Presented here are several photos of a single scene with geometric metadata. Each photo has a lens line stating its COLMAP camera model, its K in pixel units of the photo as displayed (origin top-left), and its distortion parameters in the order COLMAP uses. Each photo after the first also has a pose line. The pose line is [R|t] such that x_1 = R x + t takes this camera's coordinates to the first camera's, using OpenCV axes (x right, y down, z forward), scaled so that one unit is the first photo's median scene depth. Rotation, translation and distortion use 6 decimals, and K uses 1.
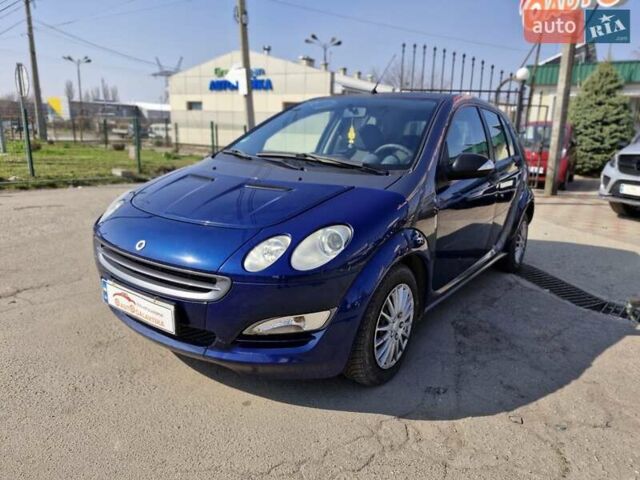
lens RADIAL K [[451.9, 0, 318.2], [0, 451.9, 237.8], [0, 0, 1]] dist [0.038488, -0.043223]
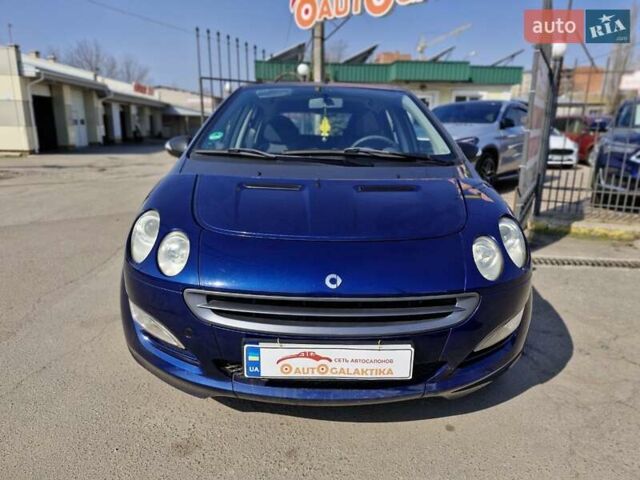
lens RADIAL K [[451.9, 0, 318.4], [0, 451.9, 241.2], [0, 0, 1]] dist [0.038488, -0.043223]
pose [[0.788225, -0.165287, 0.592774, -0.528642], [0.149744, 0.985818, 0.075765, -0.068024], [-0.596890, 0.029044, 0.801797, 0.265034]]
